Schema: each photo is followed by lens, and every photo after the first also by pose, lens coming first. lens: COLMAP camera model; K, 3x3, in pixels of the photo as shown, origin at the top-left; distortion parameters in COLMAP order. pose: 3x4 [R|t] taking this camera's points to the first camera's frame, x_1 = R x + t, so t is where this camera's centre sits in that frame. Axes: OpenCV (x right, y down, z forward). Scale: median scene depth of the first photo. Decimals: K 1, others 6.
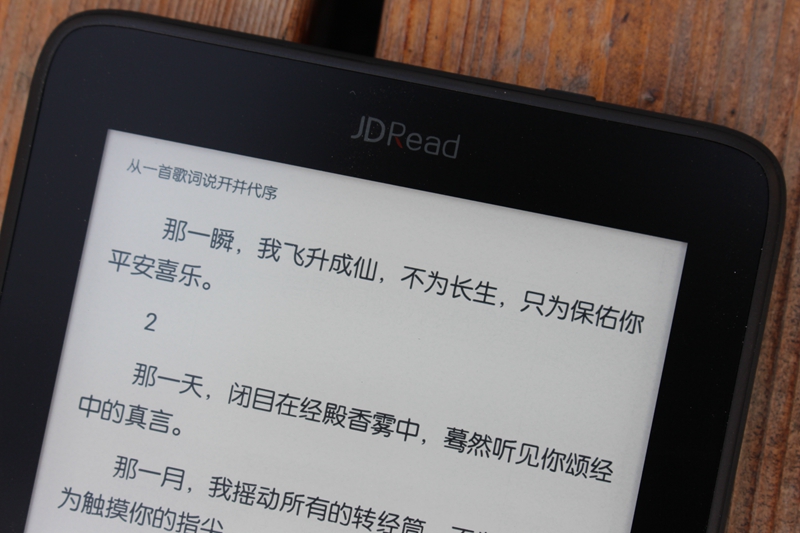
lens RADIAL K [[1982.2, 0, 400.2], [0, 1982.2, 265.6], [0, 0, 1]] dist [0.059612, 0.000000]
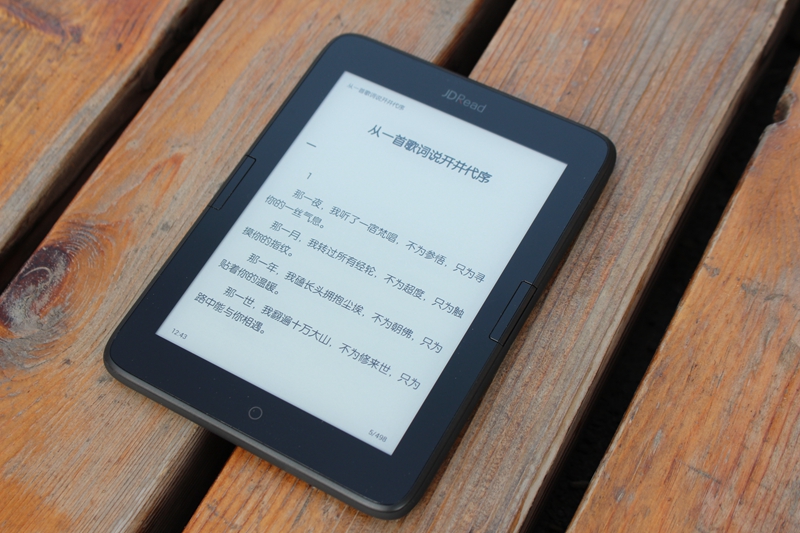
lens RADIAL K [[1388.8, 0, 395.0], [0, 1388.8, 265.9], [0, 0, 1]] dist [0.009455, 0.000000]
pose [[0.948803, 0.271279, -0.161802, 0.240097], [-0.315387, 0.841870, -0.437934, 0.830711], [0.017414, 0.466544, 0.884327, -0.356973]]
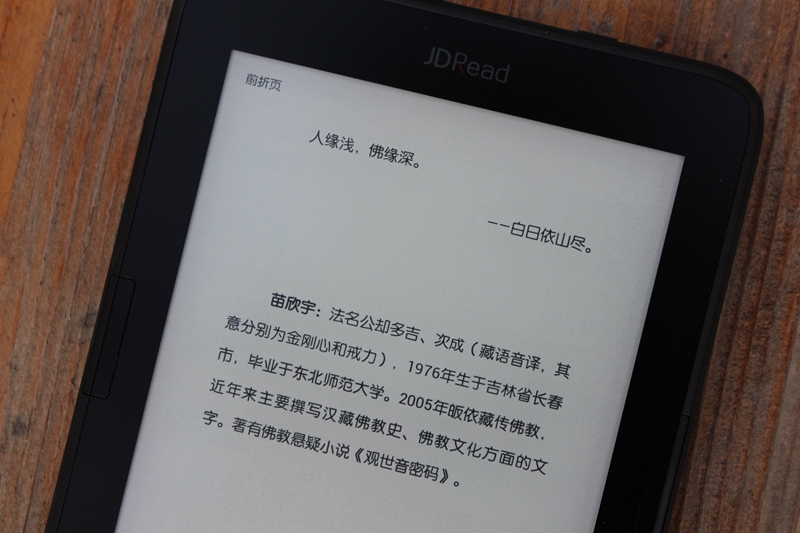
lens RADIAL K [[1982.2, 0, 402.6], [0, 1982.2, 266.6], [0, 0, 1]] dist [0.059612, 0.000000]
pose [[0.999195, 0.040032, 0.002489, -0.035768], [-0.040081, 0.998891, 0.024723, 0.034052], [-0.001496, -0.024802, 0.999691, -0.268491]]
